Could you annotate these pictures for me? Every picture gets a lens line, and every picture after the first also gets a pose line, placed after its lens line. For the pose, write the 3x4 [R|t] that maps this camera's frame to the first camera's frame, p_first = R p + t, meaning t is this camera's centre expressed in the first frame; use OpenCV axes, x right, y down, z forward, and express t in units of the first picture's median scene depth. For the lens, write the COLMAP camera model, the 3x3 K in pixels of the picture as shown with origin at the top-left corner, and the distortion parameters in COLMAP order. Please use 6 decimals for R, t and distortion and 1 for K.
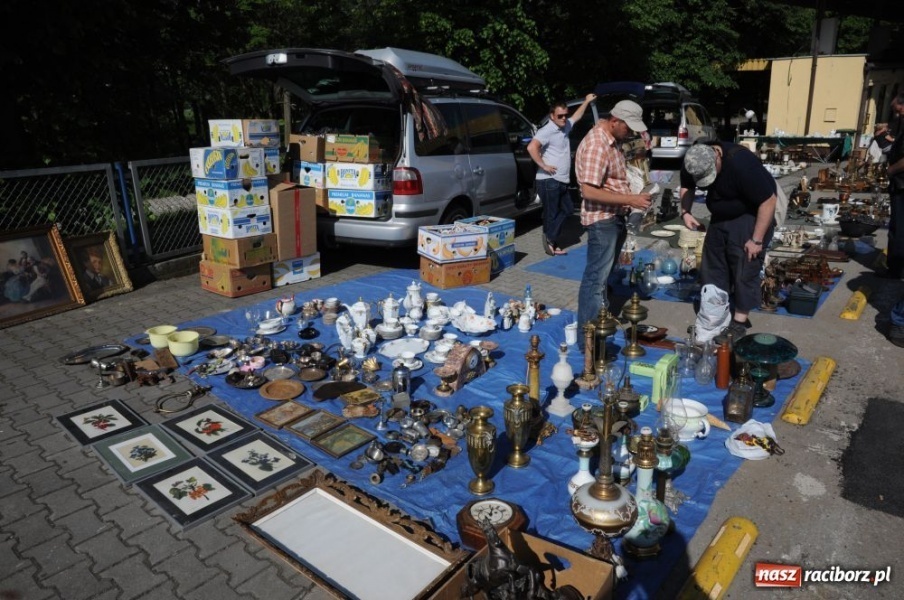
lens RADIAL K [[631.7, 0, 458.1], [0, 631.7, 300.4], [0, 0, 1]] dist [-0.120280, 0.095787]
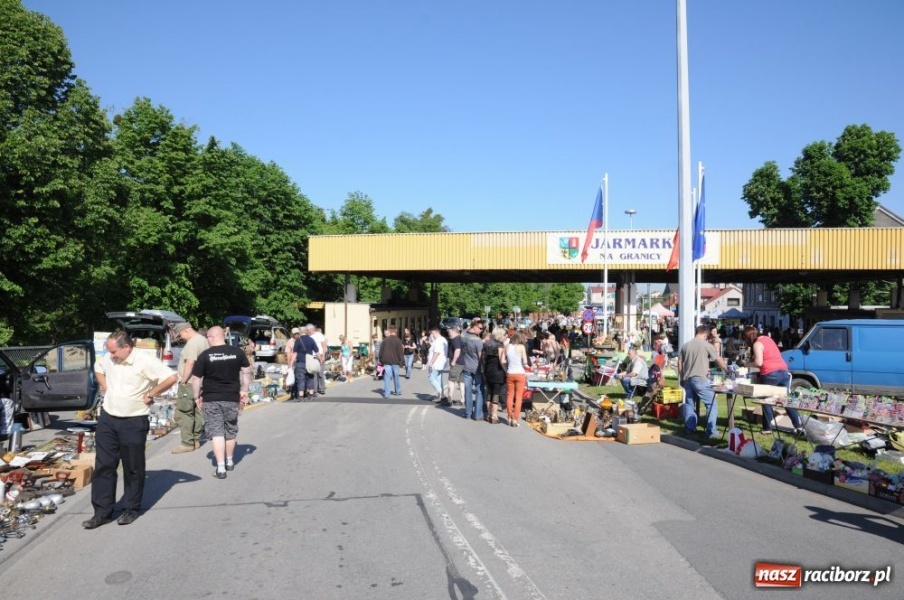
lens RADIAL K [[631.7, 0, 458.1], [0, 631.7, 300.4], [0, 0, 1]] dist [-0.120280, 0.095787]
pose [[0.832593, 0.056782, 0.550967, -0.118919], [0.128441, 0.947824, -0.291774, 0.125824], [-0.538788, 0.313696, 0.781858, -0.446753]]
